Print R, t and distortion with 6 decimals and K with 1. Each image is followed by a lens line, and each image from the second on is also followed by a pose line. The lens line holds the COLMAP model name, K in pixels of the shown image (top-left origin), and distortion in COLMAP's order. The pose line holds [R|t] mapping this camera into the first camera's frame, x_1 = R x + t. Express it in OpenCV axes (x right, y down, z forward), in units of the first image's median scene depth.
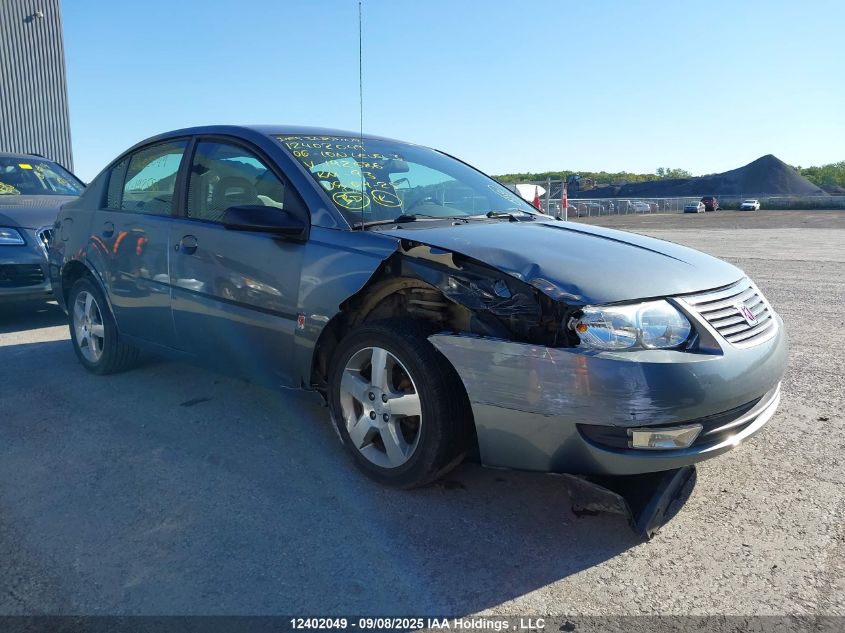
lens RADIAL K [[706.3, 0, 432.4], [0, 706.3, 330.1], [0, 0, 1]] dist [0.027025, -0.051335]
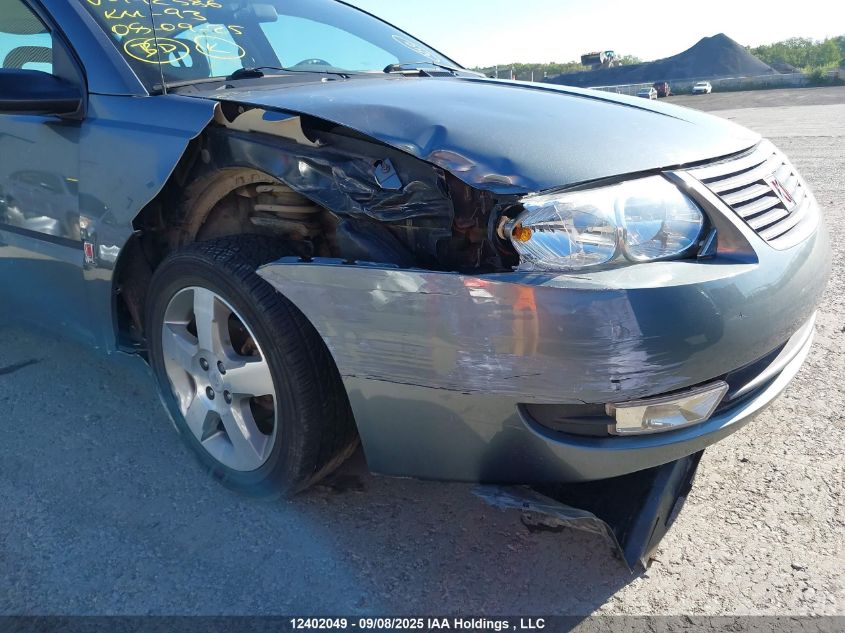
lens RADIAL K [[693.6, 0, 437.7], [0, 693.6, 359.3], [0, 0, 1]] dist [0.151003, -0.293480]
pose [[0.995398, -0.078260, 0.055304, 0.098455], [0.067700, 0.982742, 0.172148, -0.005425], [-0.067822, -0.167612, 0.983517, 0.407773]]
